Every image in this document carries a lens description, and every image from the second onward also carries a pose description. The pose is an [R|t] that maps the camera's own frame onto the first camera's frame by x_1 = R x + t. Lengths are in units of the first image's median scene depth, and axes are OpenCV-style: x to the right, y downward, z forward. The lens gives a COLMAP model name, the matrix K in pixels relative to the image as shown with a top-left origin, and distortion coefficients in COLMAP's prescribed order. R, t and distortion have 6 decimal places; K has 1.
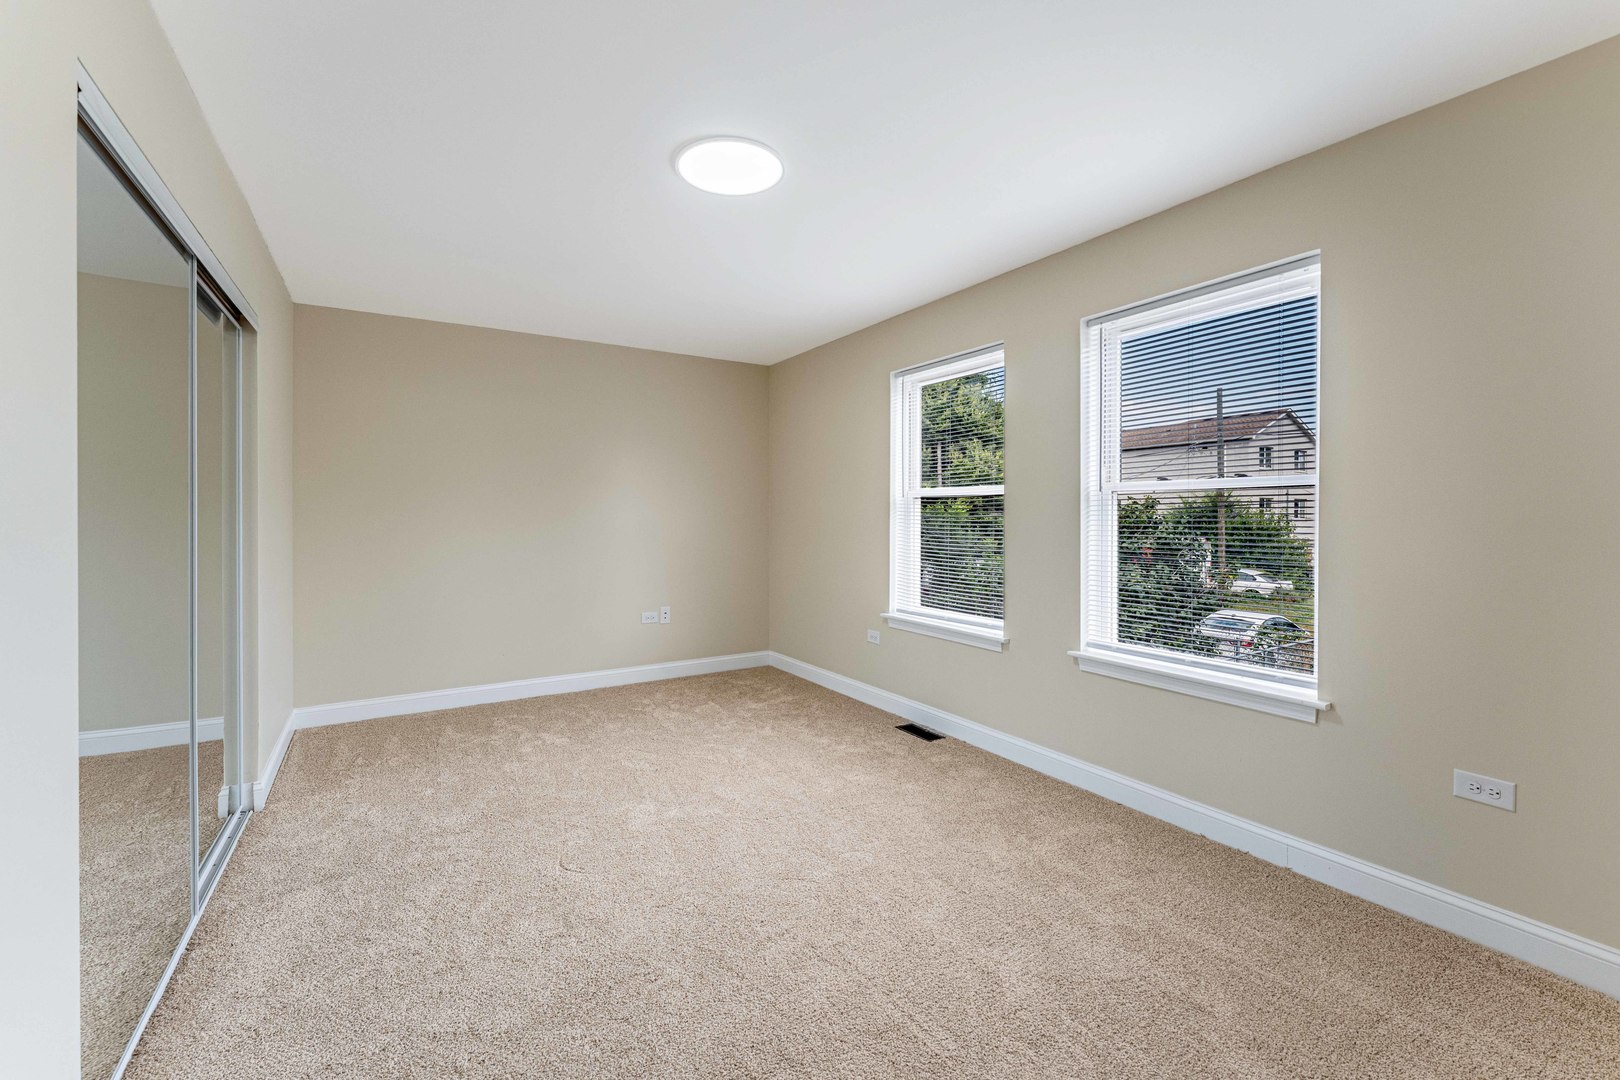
lens RADIAL K [[649.9, 0, 778.7], [0, 649.9, 539.2], [0, 0, 1]] dist [0.000036, 0.000016]
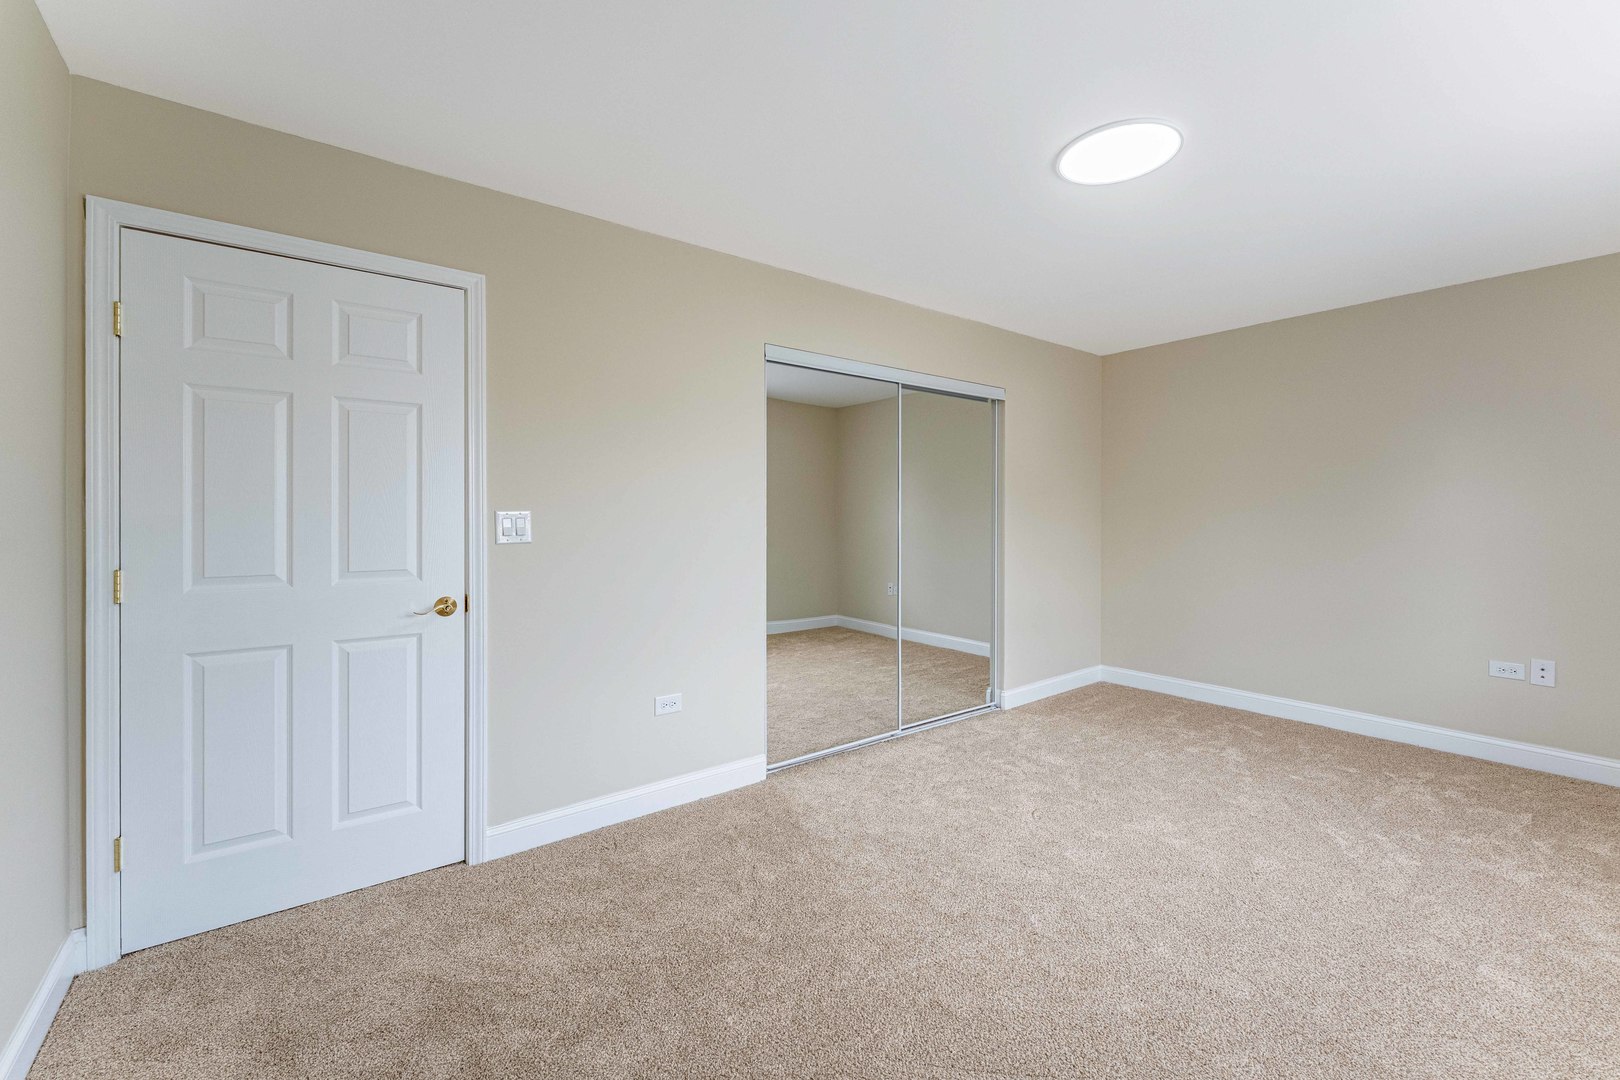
lens RADIAL K [[645.5, 0, 825.7], [0, 645.5, 537.1], [0, 0, 1]] dist [0.000984, 0.000029]
pose [[0.156450, 0.033993, -0.987101, 0.472956], [-0.041347, 0.998757, 0.027842, -0.008955], [0.986820, 0.036458, 0.157661, 0.259319]]
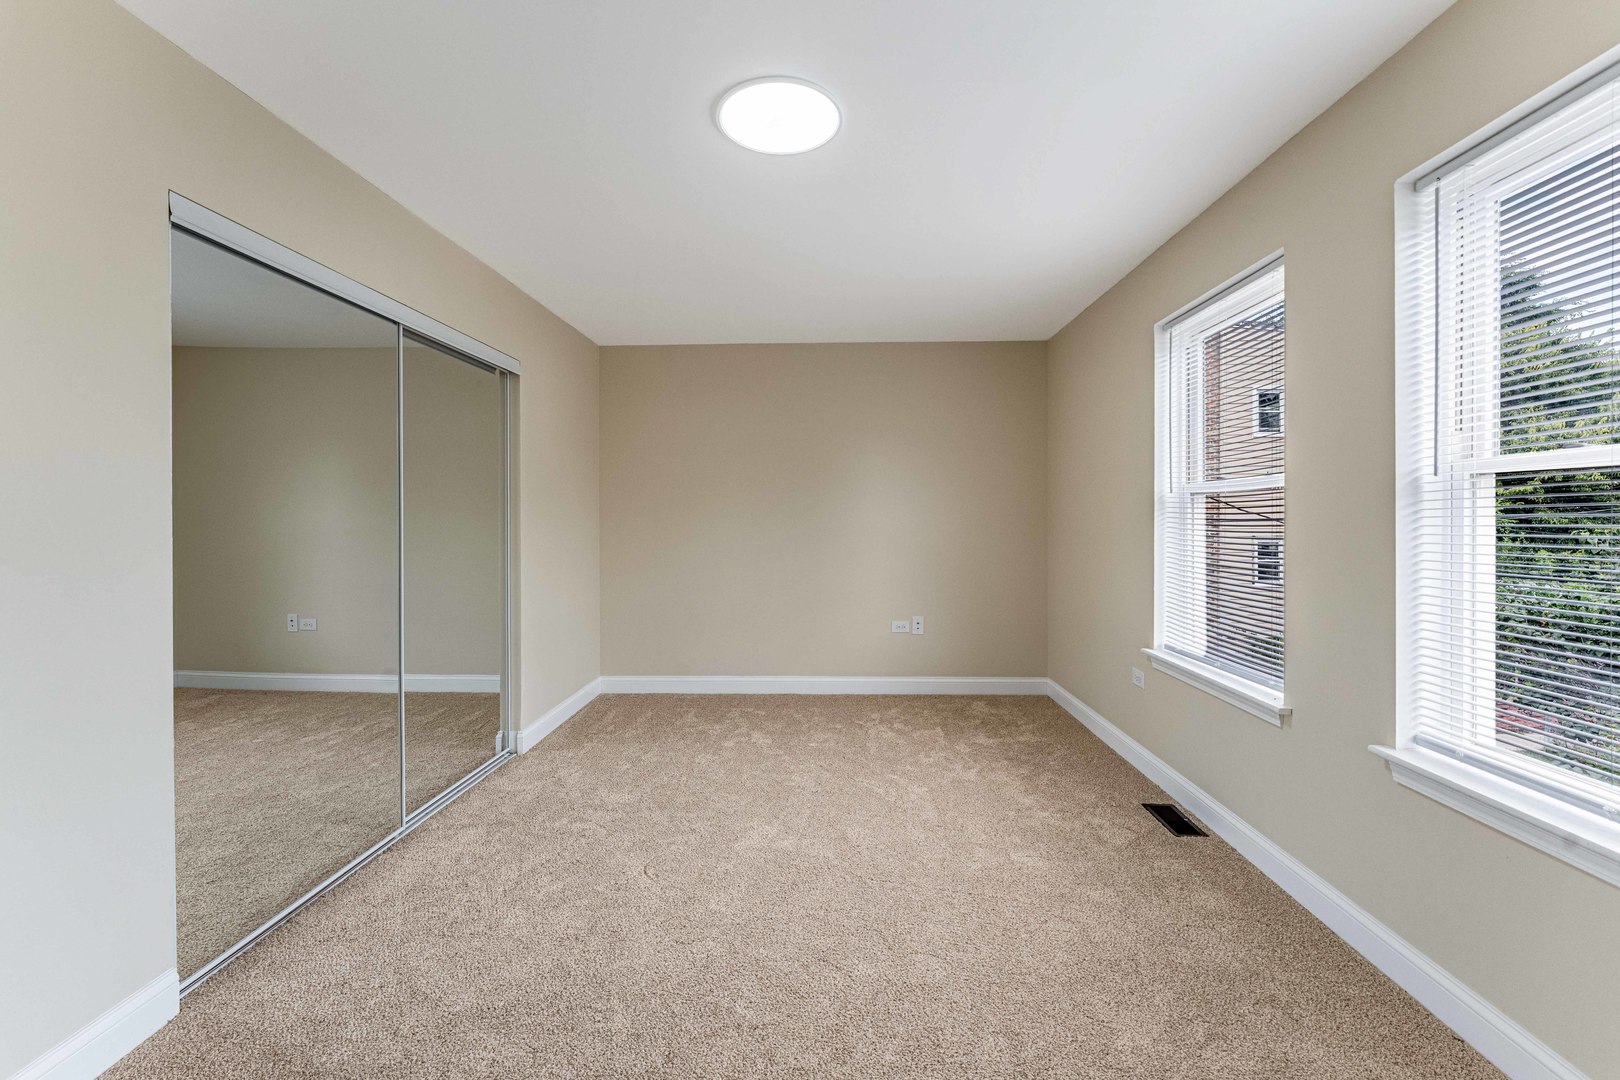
lens RADIAL K [[655.4, 0, 808.0], [0, 655.4, 537.7], [0, 0, 1]] dist [0.000962, -0.000114]
pose [[0.848897, 0.015130, -0.528342, 0.252842], [-0.018739, 0.999823, -0.001475, -0.005610], [0.528226, 0.011152, 0.849031, 0.167994]]
